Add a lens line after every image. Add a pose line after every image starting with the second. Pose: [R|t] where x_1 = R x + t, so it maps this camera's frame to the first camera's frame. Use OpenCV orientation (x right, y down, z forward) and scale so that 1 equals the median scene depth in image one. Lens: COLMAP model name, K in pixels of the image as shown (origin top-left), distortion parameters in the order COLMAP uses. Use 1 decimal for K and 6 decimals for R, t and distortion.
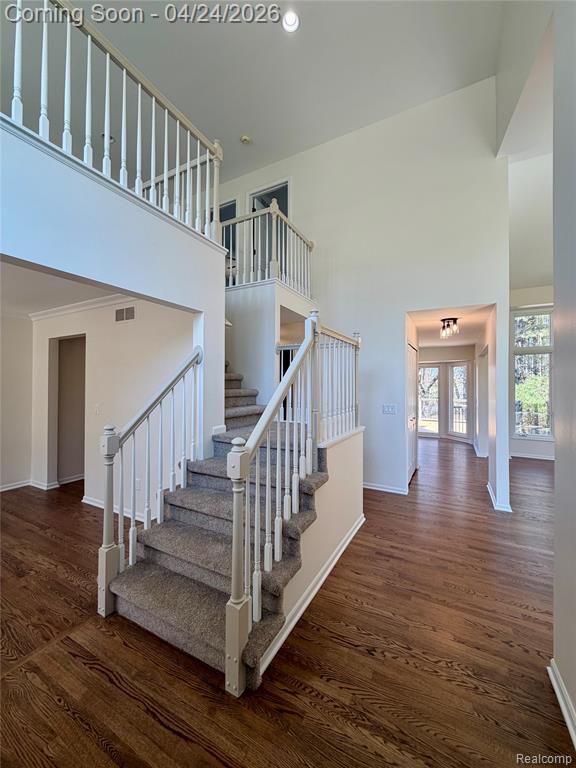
lens RADIAL K [[304.9, 0, 288.6], [0, 304.9, 382.6], [0, 0, 1]] dist [0.001614, -0.000014]
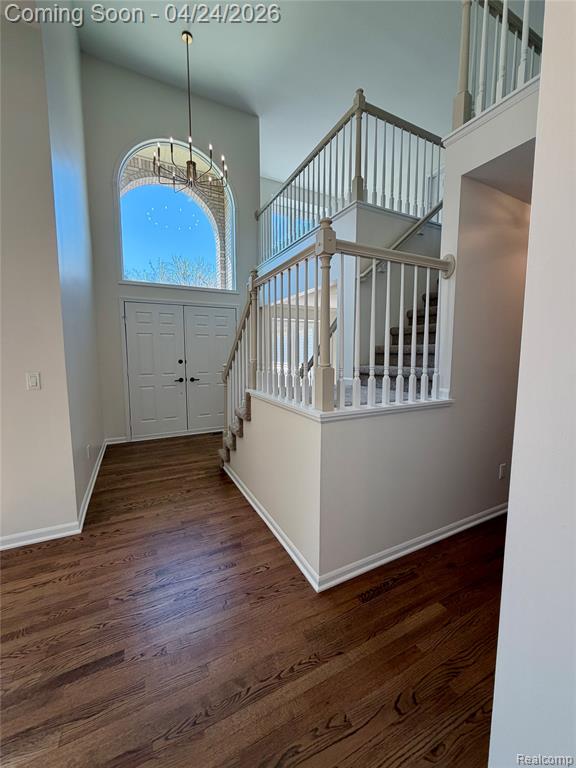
lens RADIAL K [[304.9, 0, 288.2], [0, 304.9, 381.5], [0, 0, 1]] dist [0.001614, -0.000014]
pose [[-0.571774, 0.077891, -0.816706, 1.067759], [0.004456, 0.995763, 0.091849, 0.073536], [0.820399, 0.048877, -0.569698, 1.963838]]
